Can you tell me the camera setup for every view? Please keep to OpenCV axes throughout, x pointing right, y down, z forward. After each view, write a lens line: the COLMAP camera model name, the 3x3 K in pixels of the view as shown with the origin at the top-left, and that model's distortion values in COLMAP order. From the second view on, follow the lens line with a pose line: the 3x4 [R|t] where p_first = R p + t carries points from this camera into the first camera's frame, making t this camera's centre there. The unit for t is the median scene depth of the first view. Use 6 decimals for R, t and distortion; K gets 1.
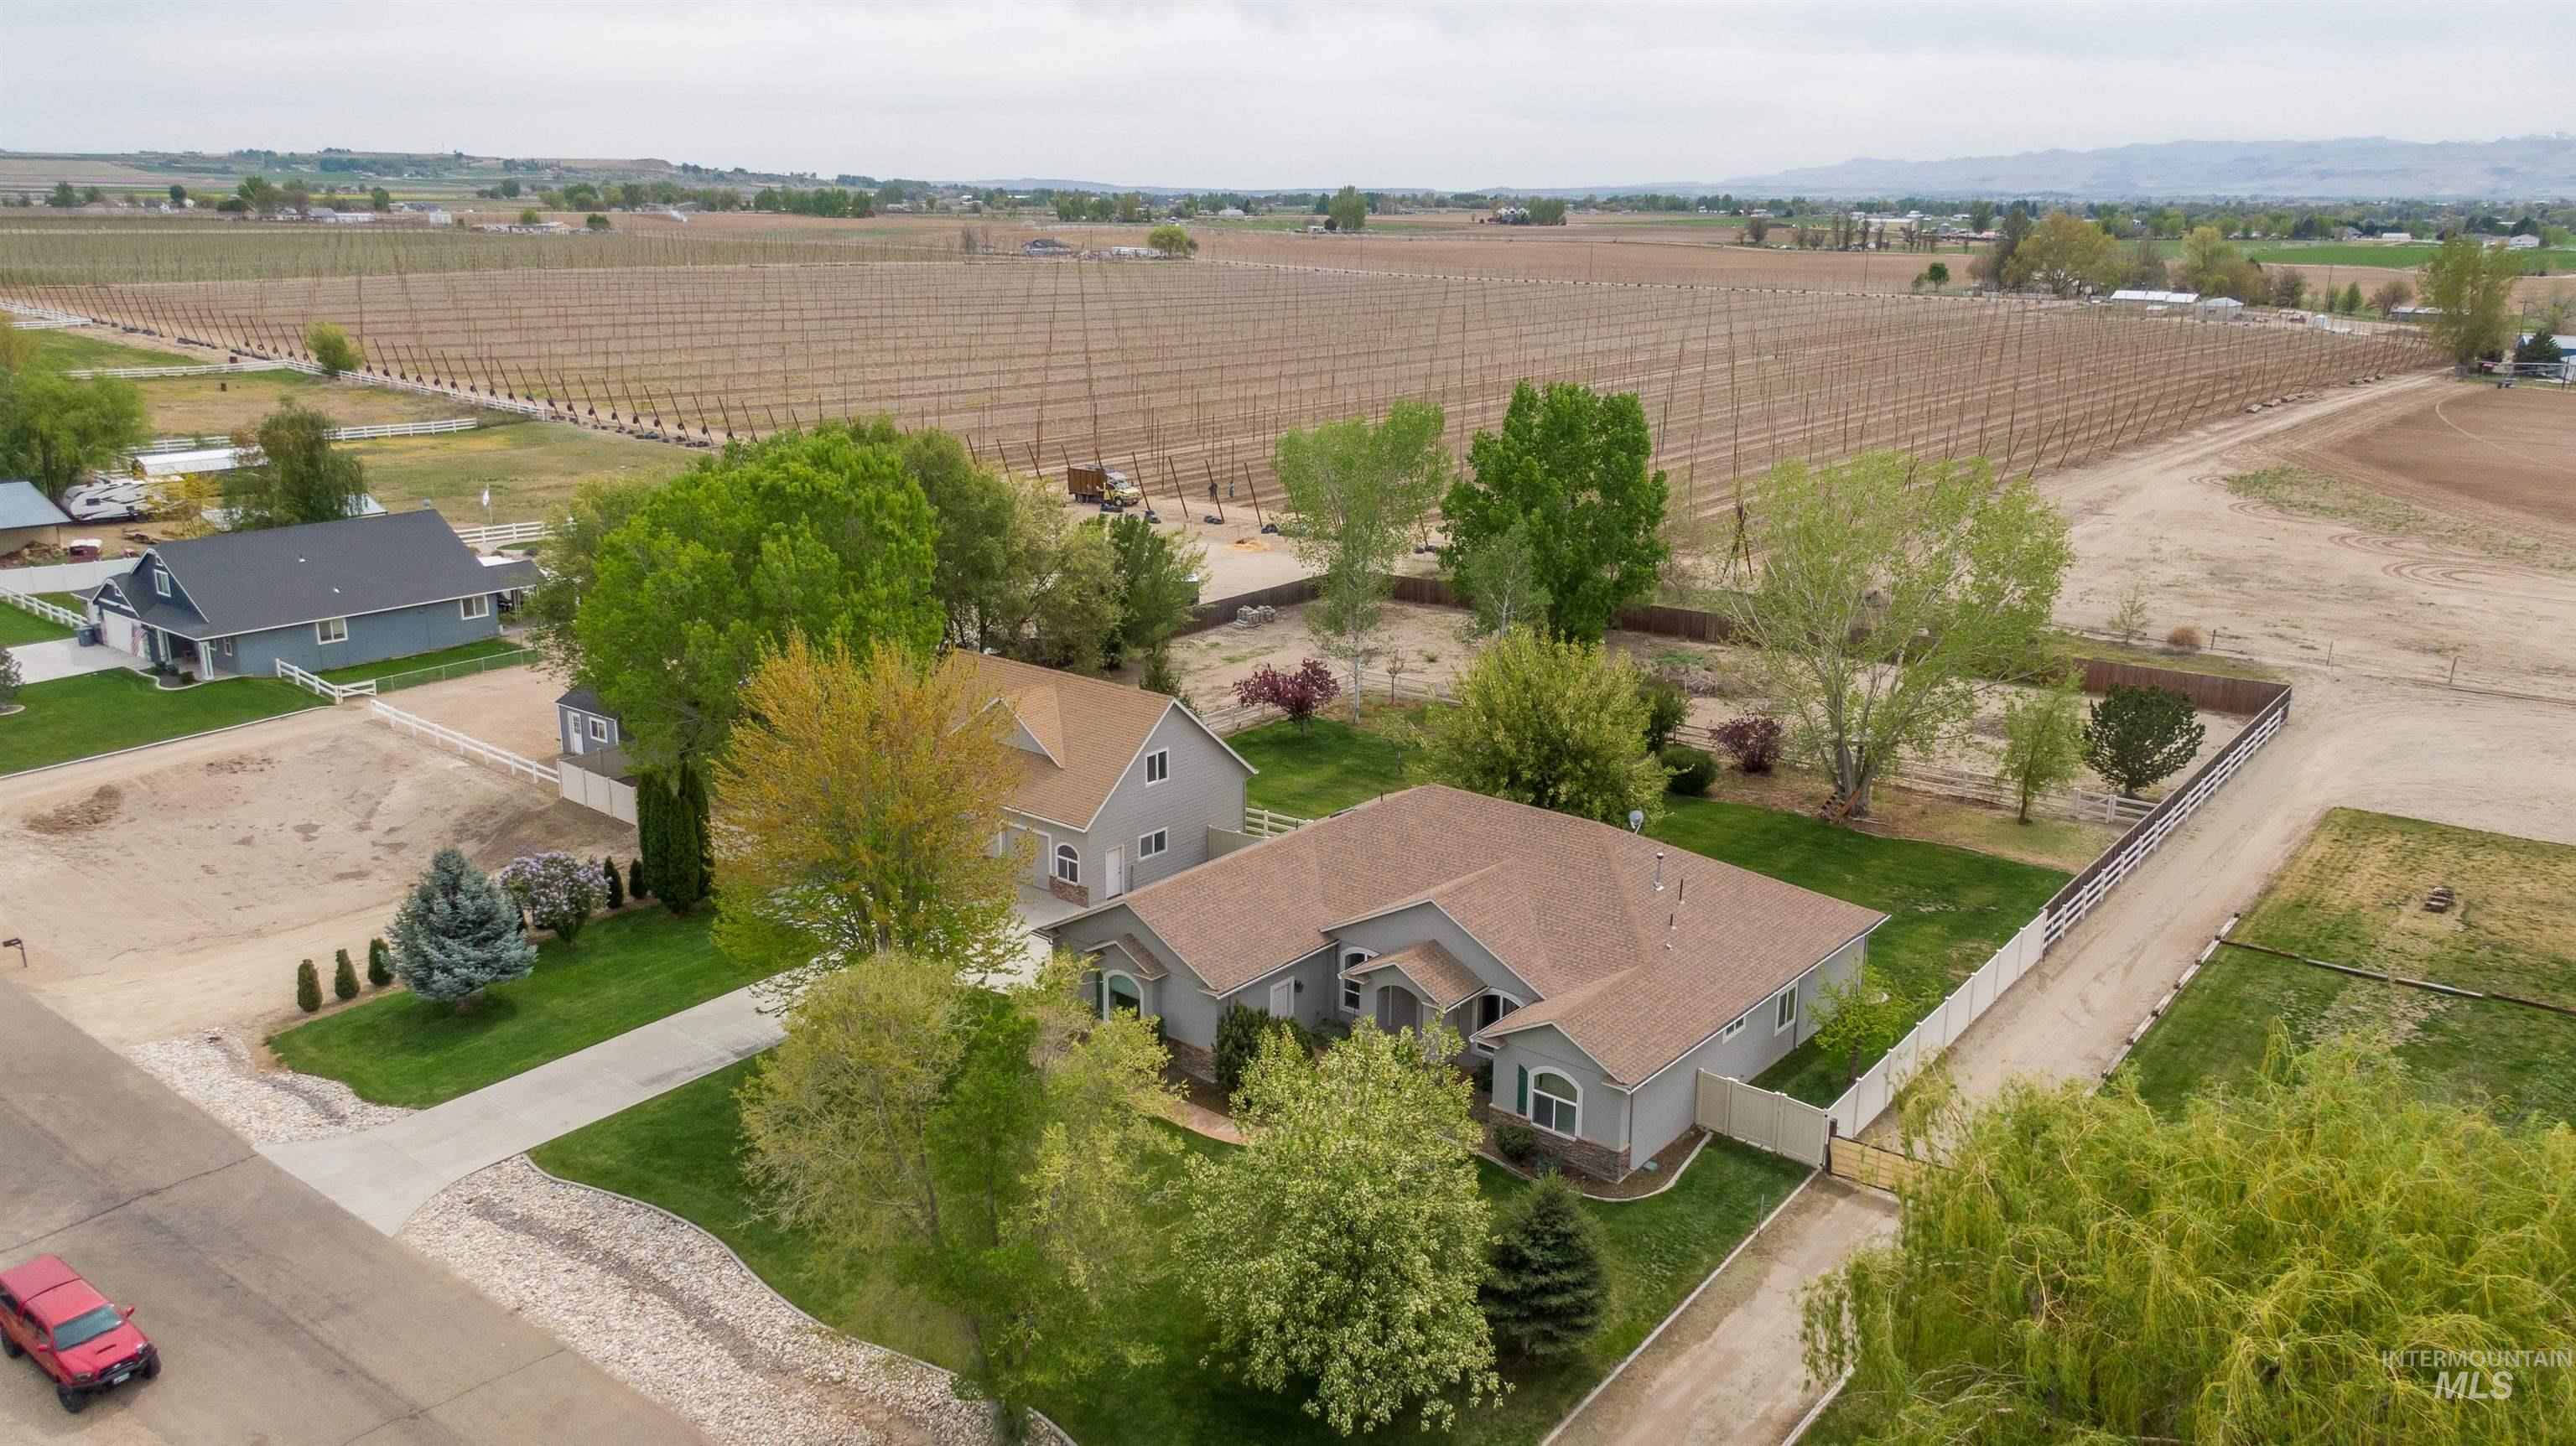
lens RADIAL K [[1914.2, 0, 1288.0], [0, 1914.2, 723.0], [0, 0, 1]] dist [0.015167, -0.011938]
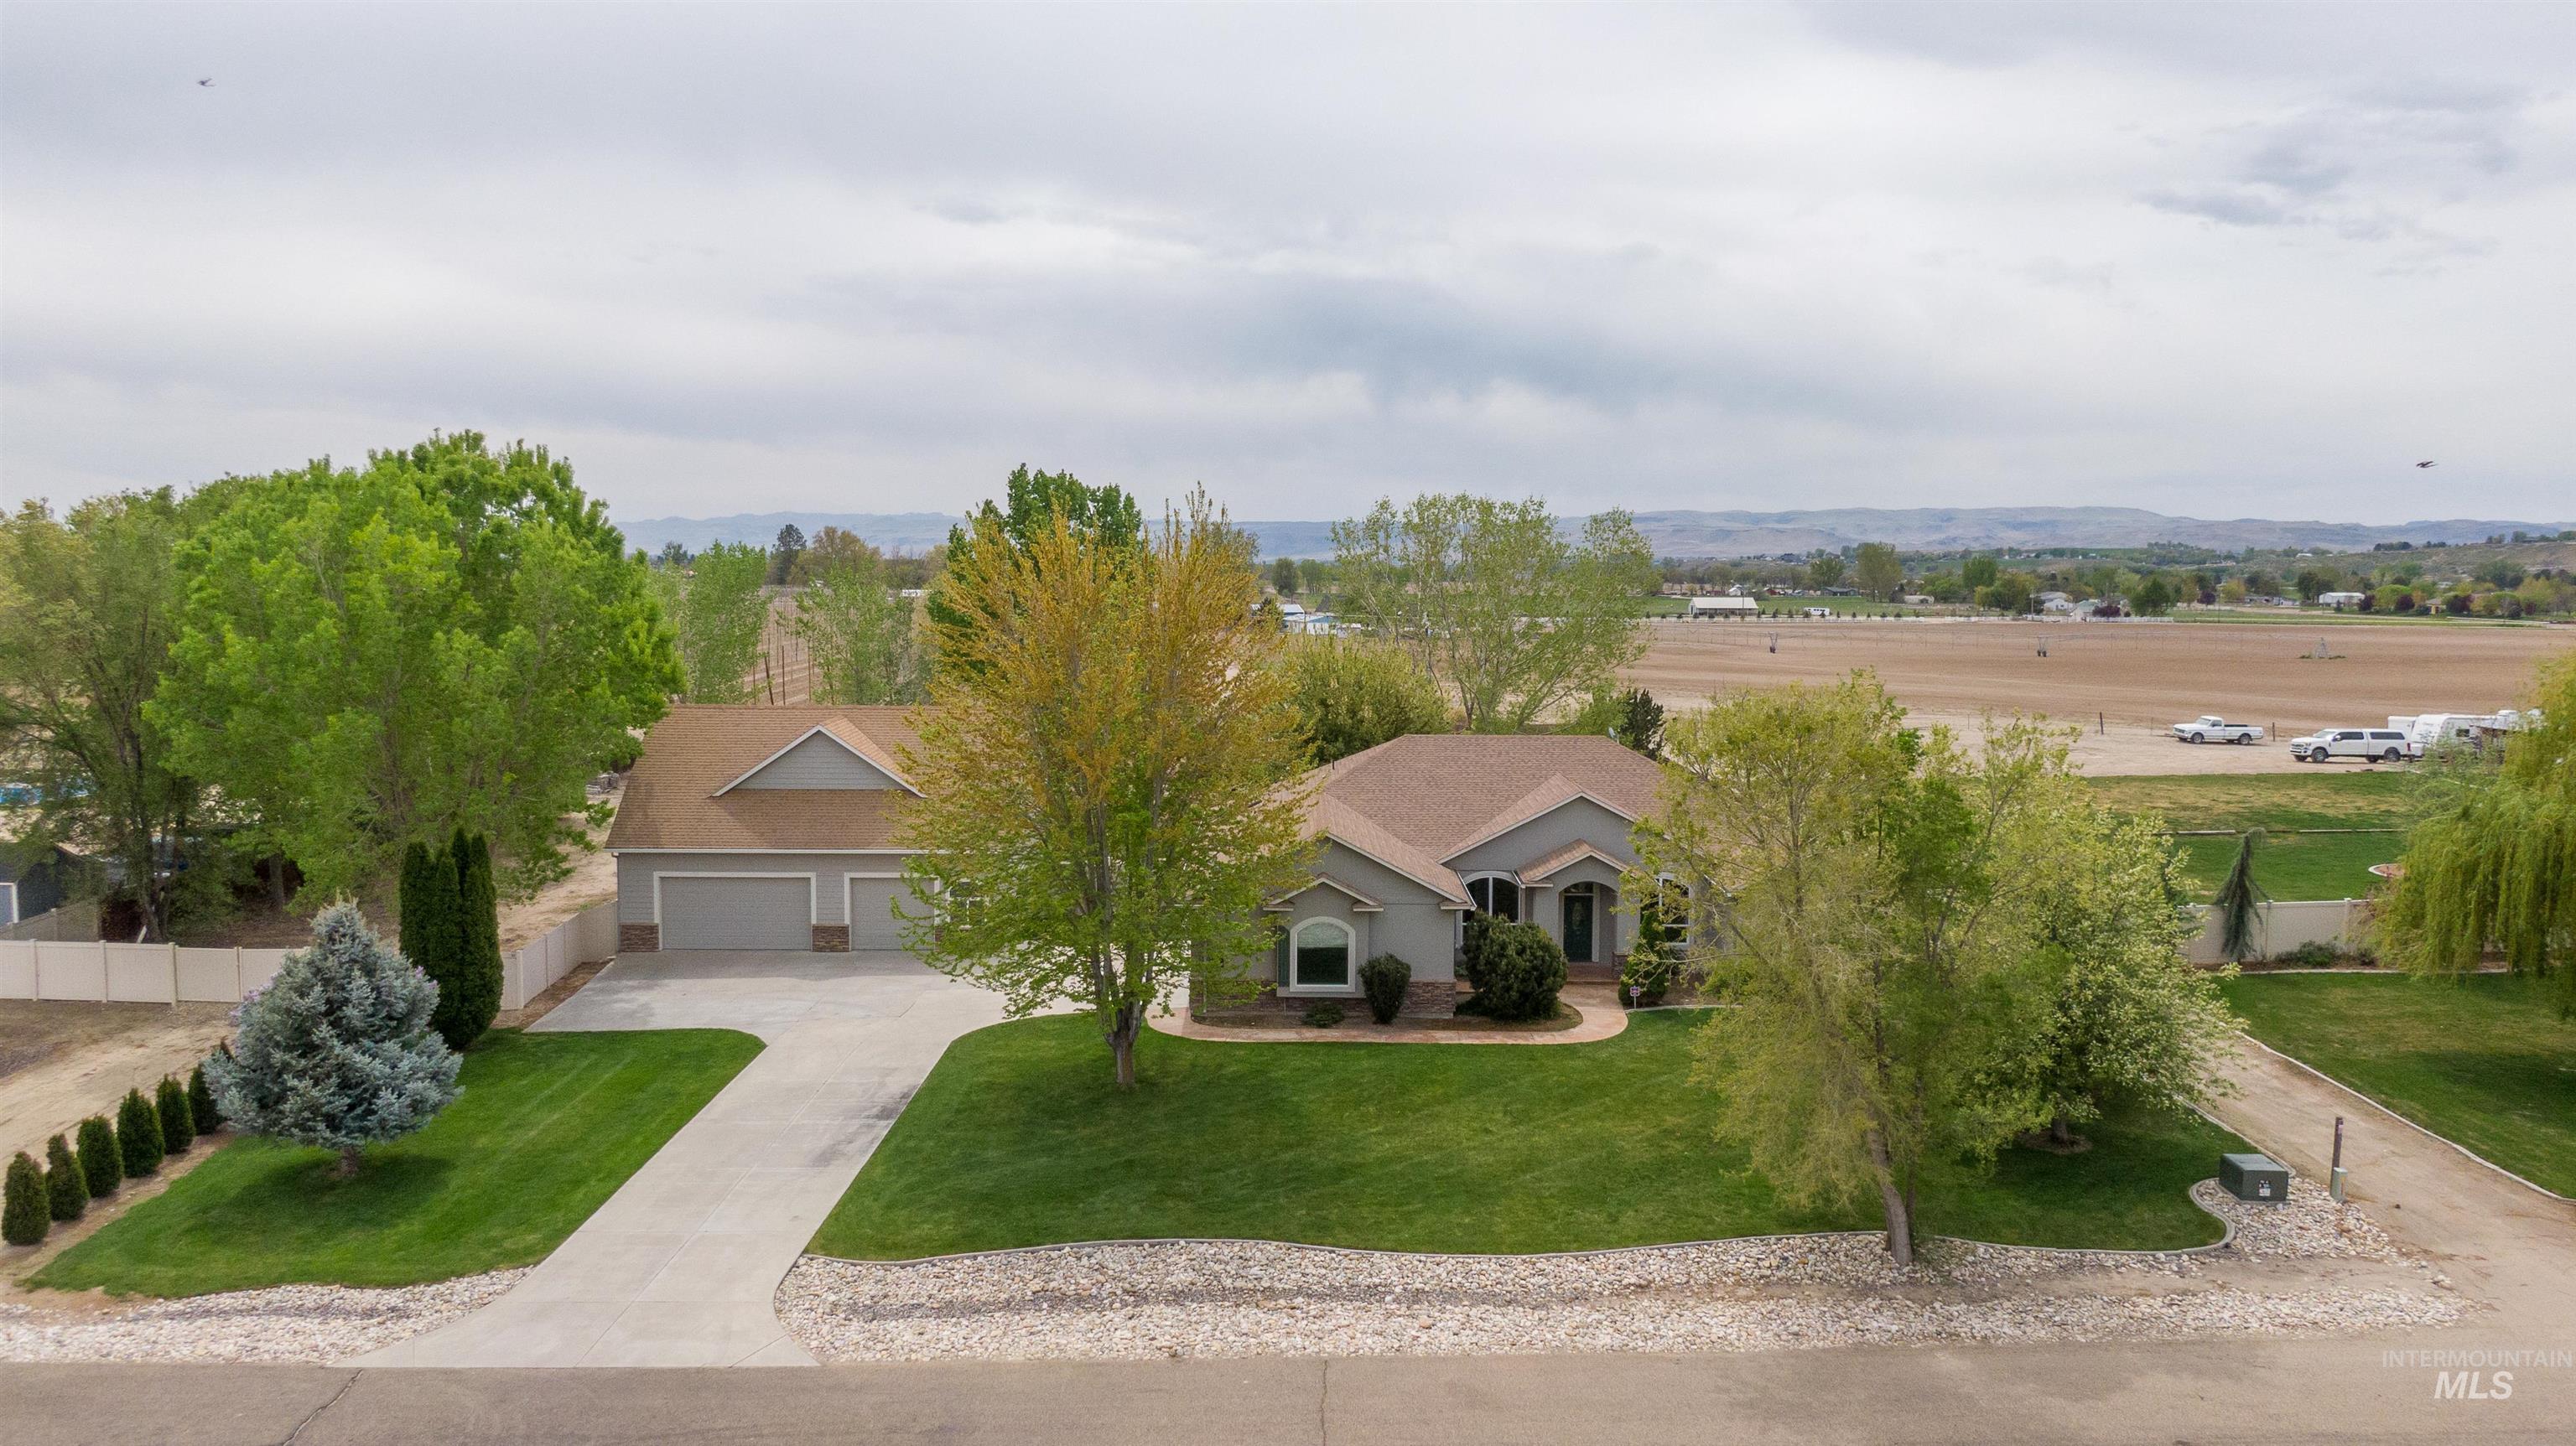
lens RADIAL K [[1831.0, 0, 1288.0], [0, 1831.0, 723.0], [0, 0, 1]] dist [0.003053, 0.000793]
pose [[0.772570, -0.055200, 0.632526, -0.494574], [0.166956, 0.978817, -0.118500, 0.111196], [-0.612586, 0.197154, 0.765421, 0.286550]]
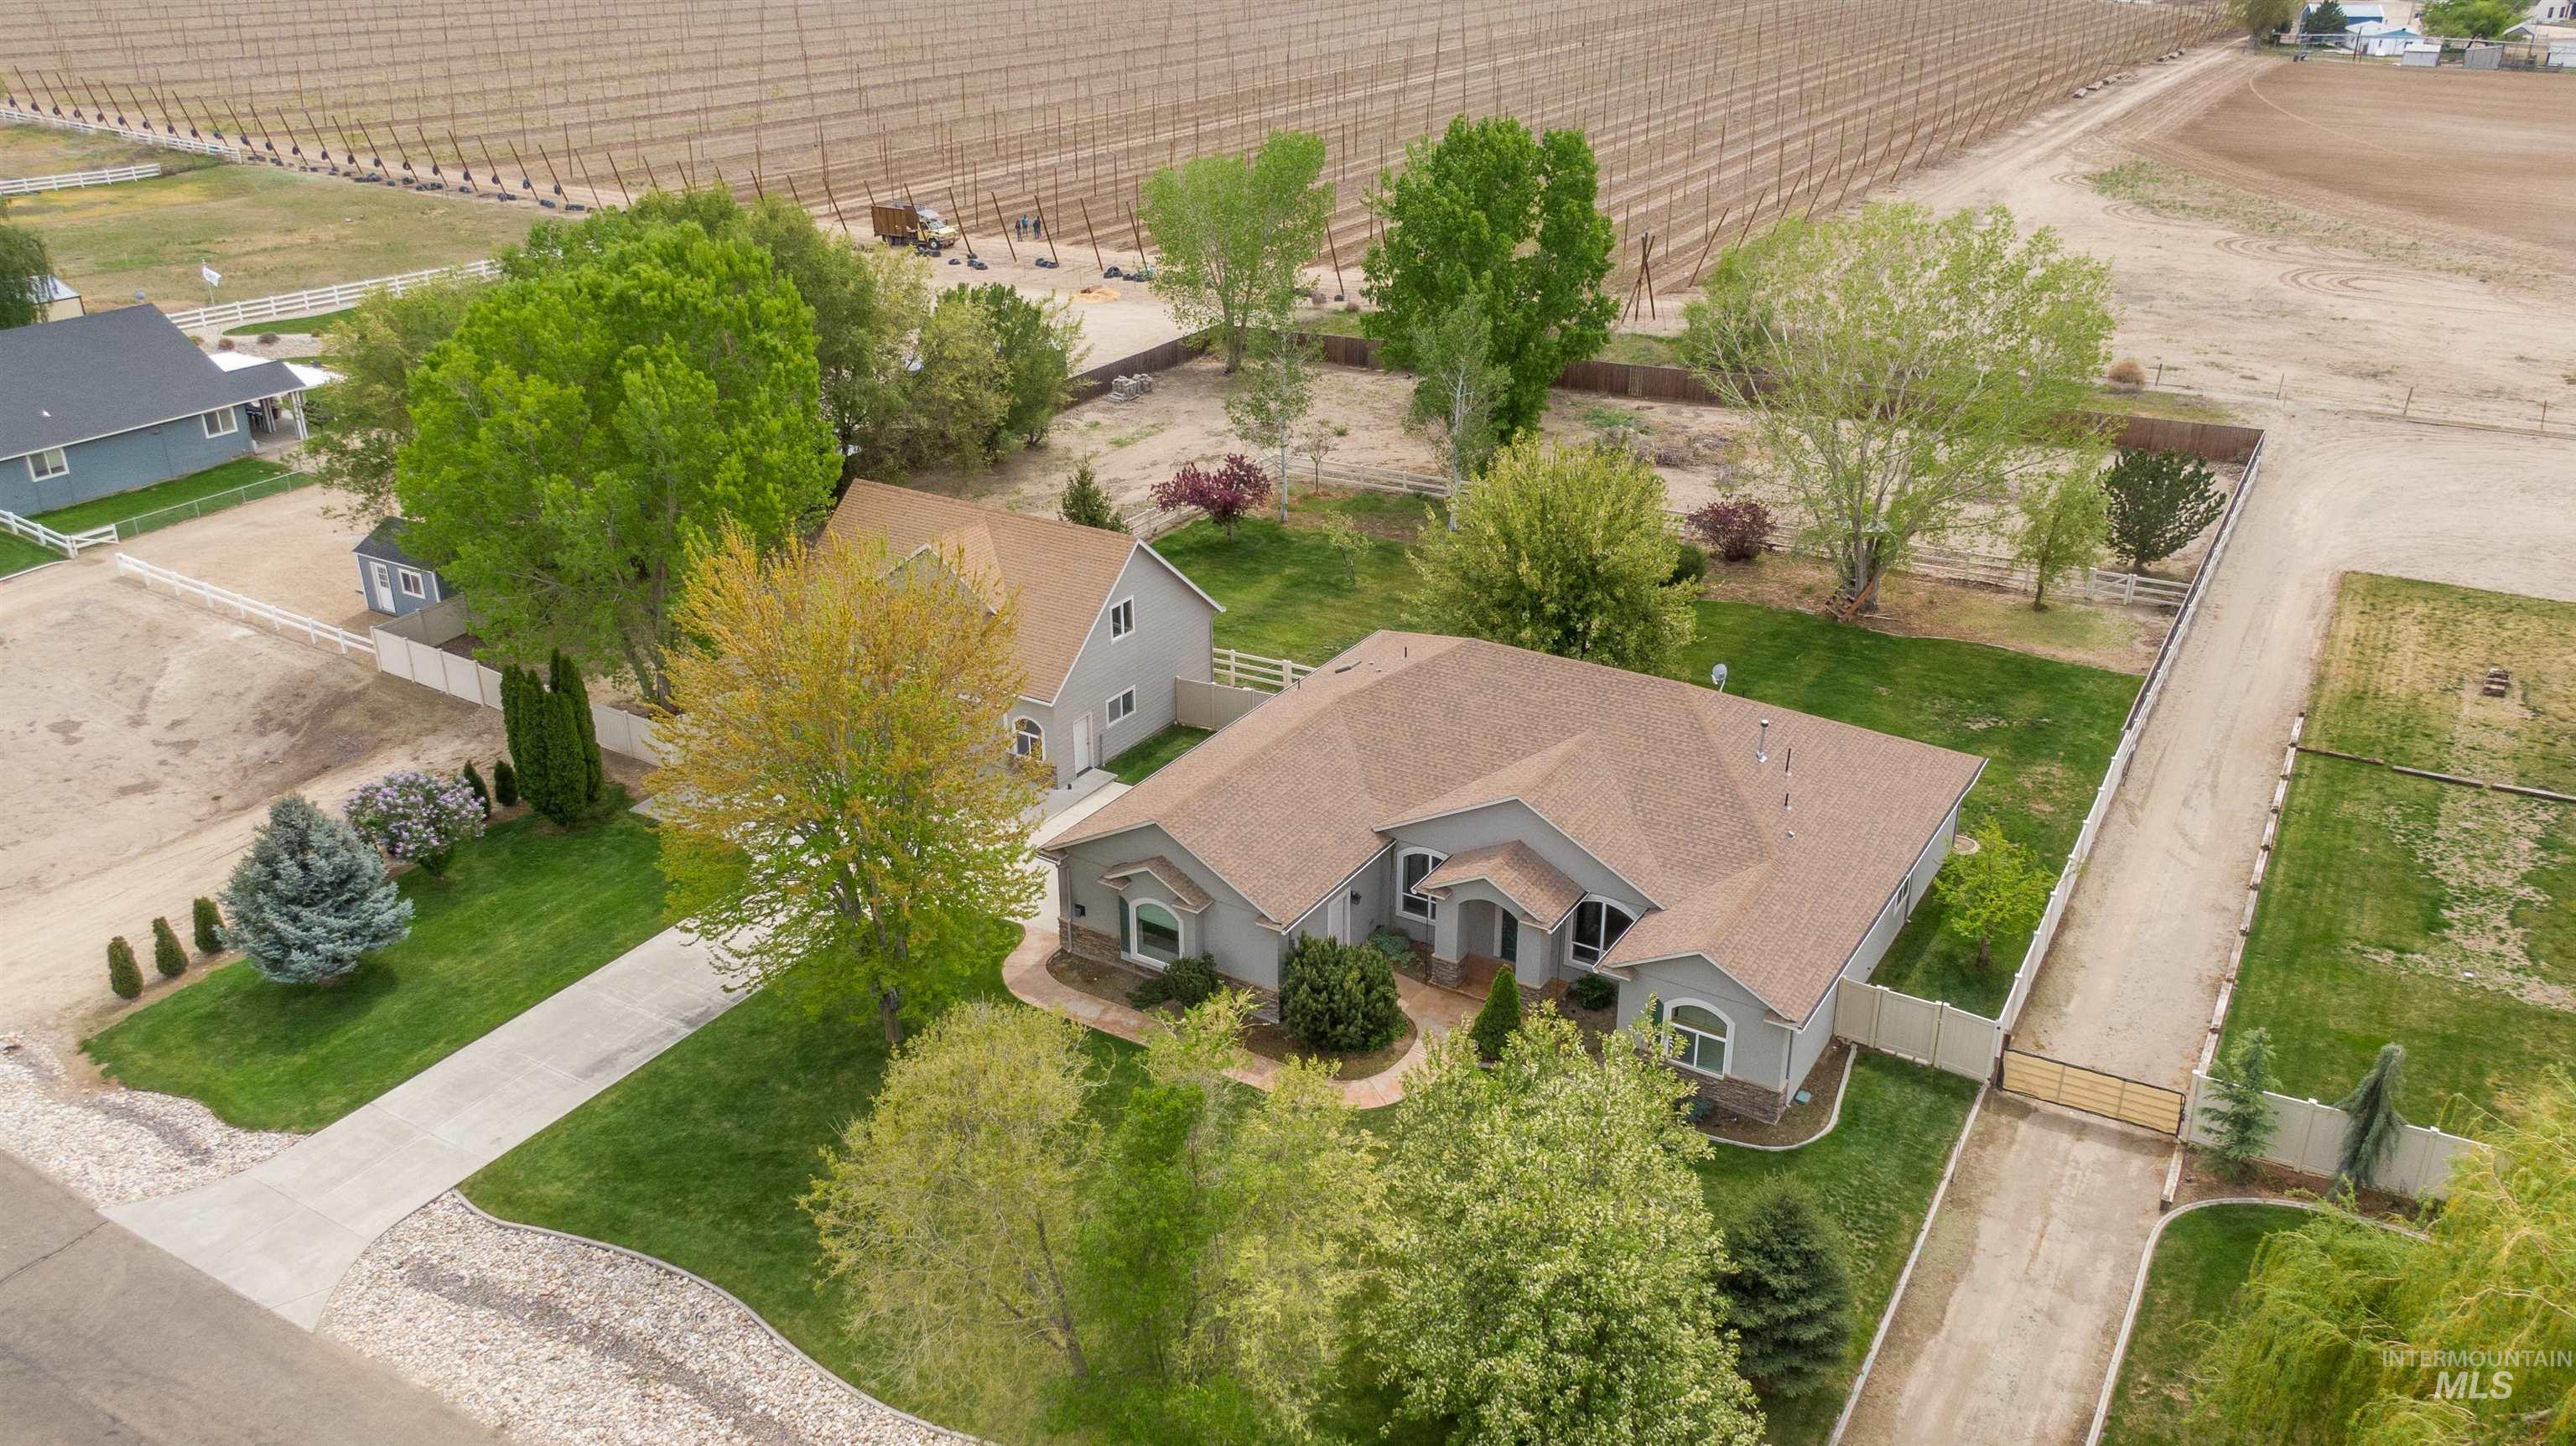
lens RADIAL K [[1914.2, 0, 1288.0], [0, 1914.2, 723.0], [0, 0, 1]] dist [0.015167, -0.011938]
pose [[0.991306, -0.064825, 0.114500, -0.096141], [0.046465, 0.986616, 0.156299, -0.061578], [-0.123099, -0.149620, 0.981051, 0.140143]]
